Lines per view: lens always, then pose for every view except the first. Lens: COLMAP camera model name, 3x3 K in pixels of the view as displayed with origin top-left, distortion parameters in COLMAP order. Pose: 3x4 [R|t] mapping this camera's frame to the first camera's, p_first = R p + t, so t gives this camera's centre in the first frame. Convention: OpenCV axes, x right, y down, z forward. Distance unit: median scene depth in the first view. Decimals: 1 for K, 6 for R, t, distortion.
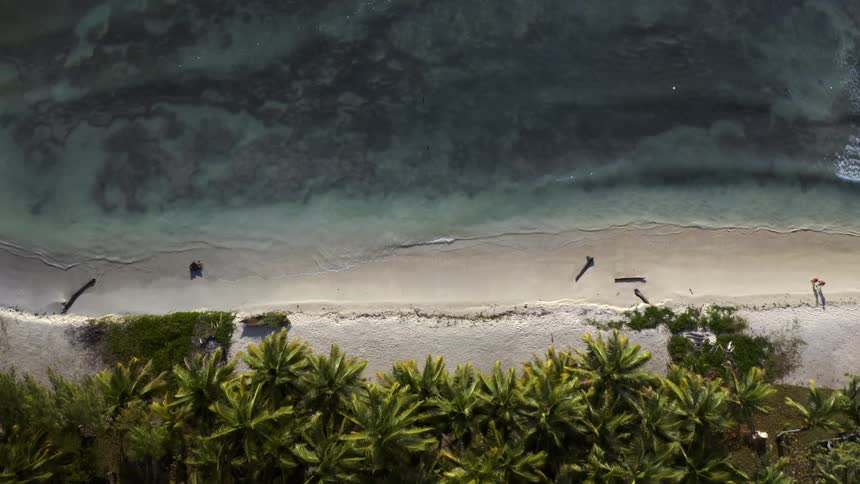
lens RADIAL K [[659.0, 0, 430.0], [0, 659.0, 242.0], [0, 0, 1]] dist [-0.158994, 0.001601]
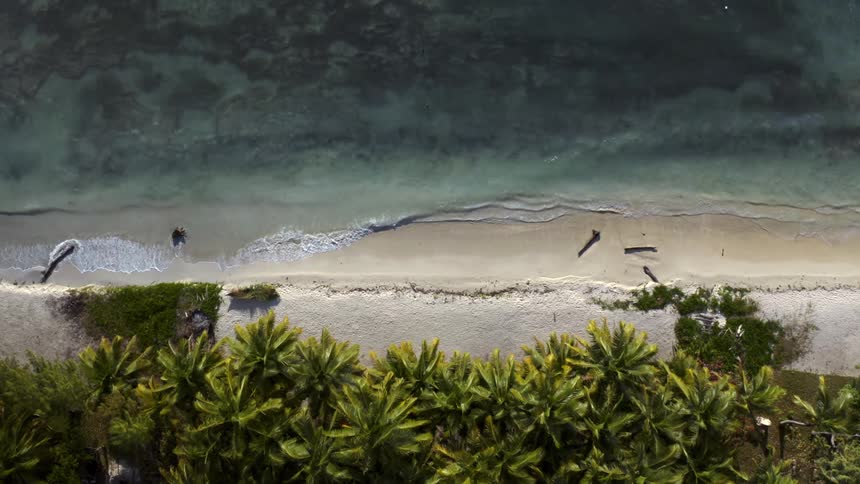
lens RADIAL K [[659.0, 0, 430.0], [0, 659.0, 242.0], [0, 0, 1]] dist [-0.158994, 0.001601]
pose [[0.999882, 0.015345, 0.000947, 0.002822], [-0.015296, 0.986680, 0.161955, -0.113135], [0.001551, -0.161950, 0.986798, 0.076718]]
